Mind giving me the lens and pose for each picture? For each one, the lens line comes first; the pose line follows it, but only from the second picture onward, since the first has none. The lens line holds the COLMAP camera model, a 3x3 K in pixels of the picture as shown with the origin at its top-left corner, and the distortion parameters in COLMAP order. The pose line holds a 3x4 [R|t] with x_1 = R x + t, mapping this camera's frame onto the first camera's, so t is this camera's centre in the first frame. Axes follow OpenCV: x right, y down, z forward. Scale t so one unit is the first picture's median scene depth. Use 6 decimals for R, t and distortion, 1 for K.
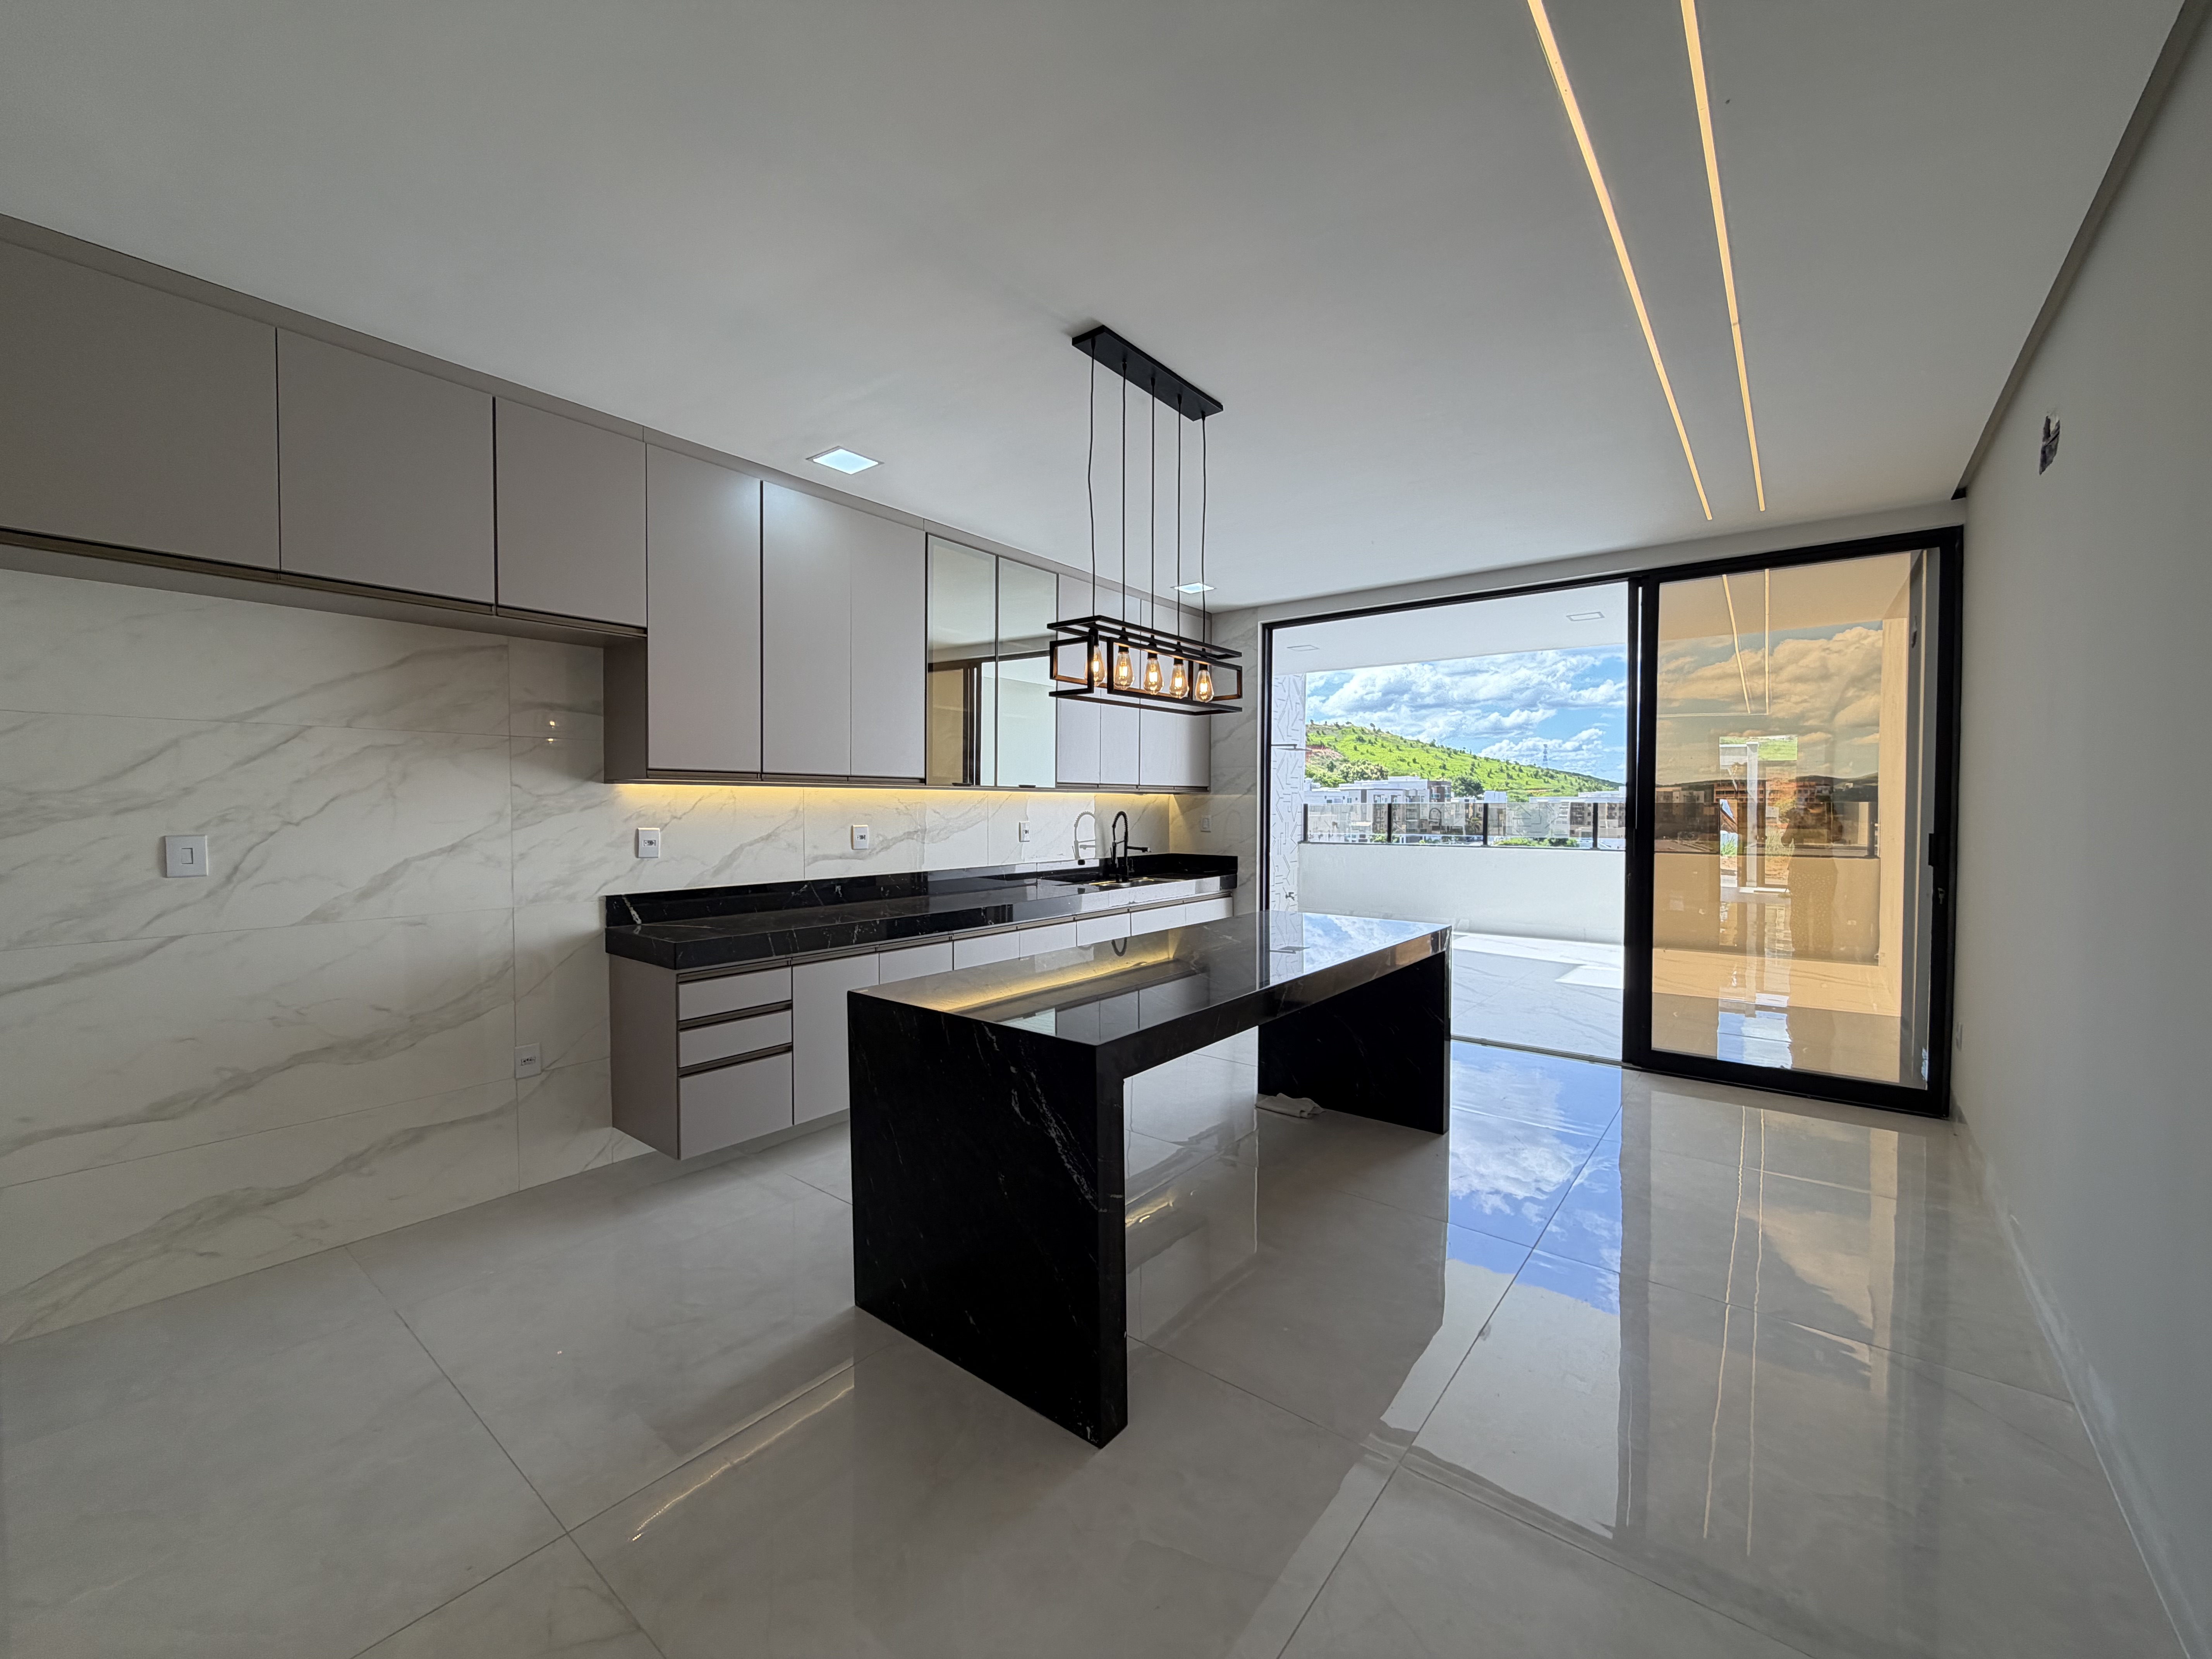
lens RADIAL K [[894.8, 0, 1106.0], [0, 894.8, 829.5], [0, 0, 1]] dist [0.002628, 0.000336]
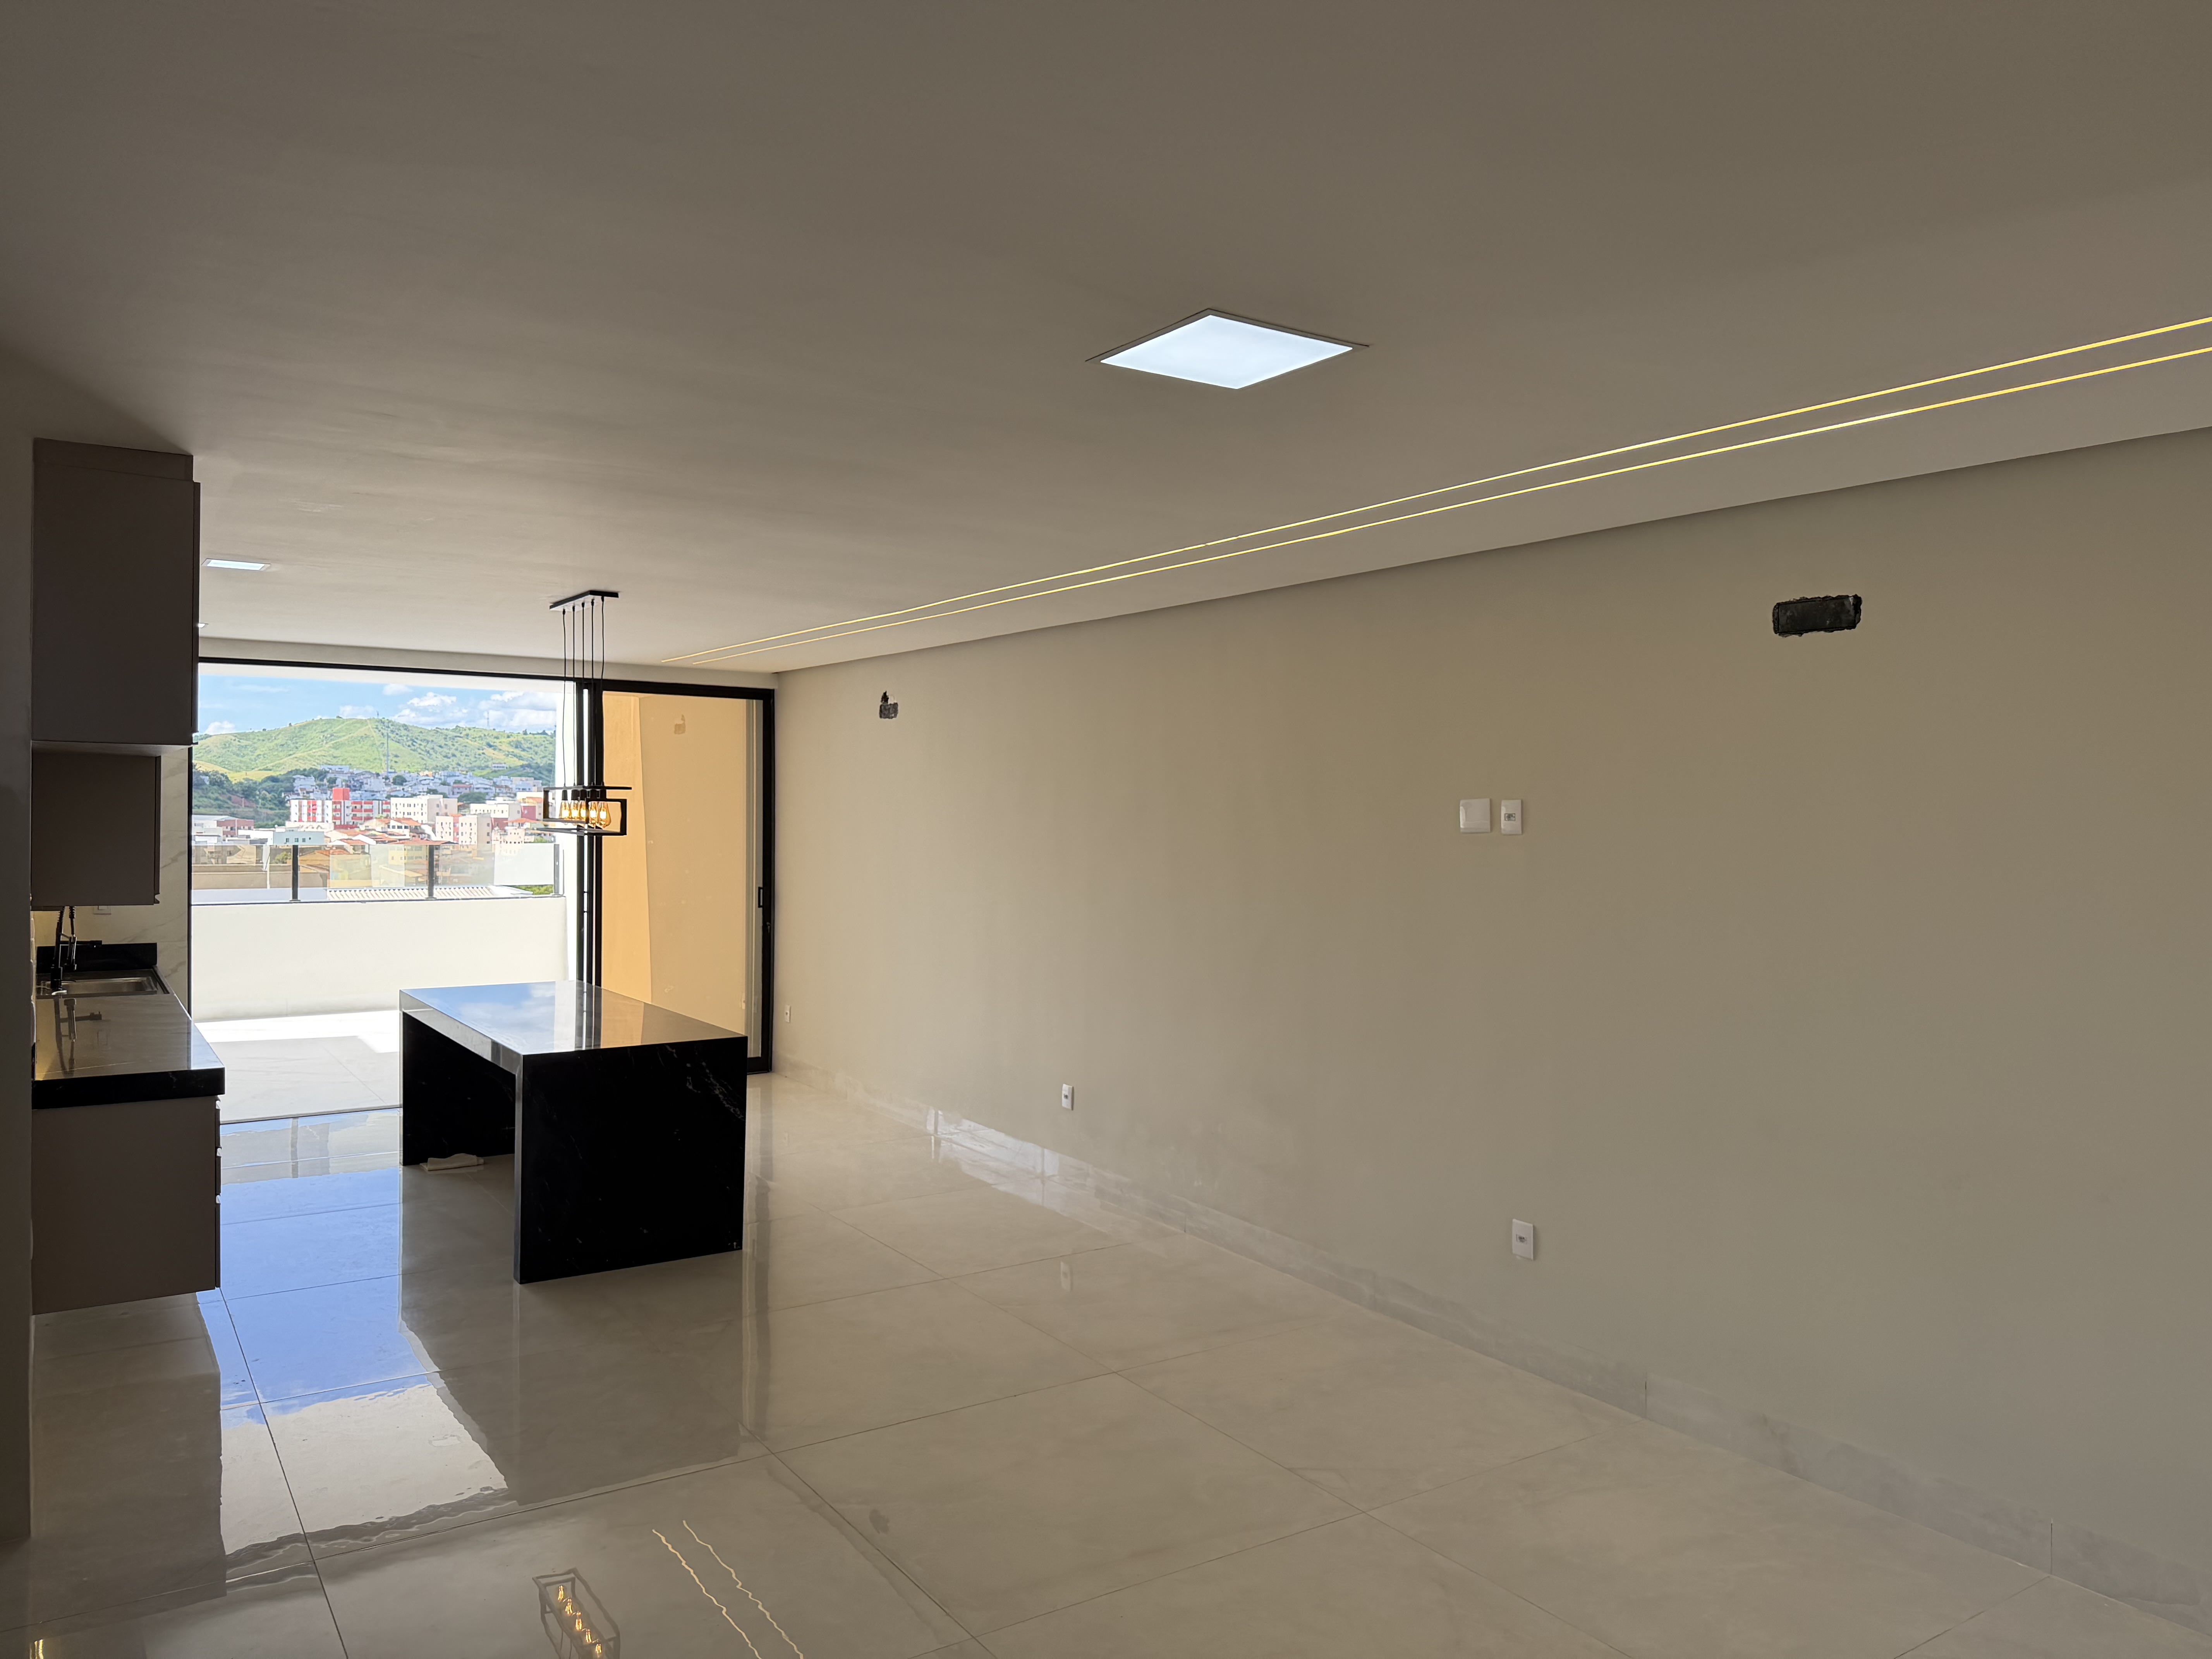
lens RADIAL K [[1550.2, 0, 1106.0], [0, 1550.2, 829.5], [0, 0, 1]] dist [0.173586, 0.000111]
pose [[0.306329, -0.009893, 0.951874, -1.228352], [0.009975, 0.999924, 0.007182, -0.091376], [-0.951874, 0.007295, 0.306404, -0.321592]]
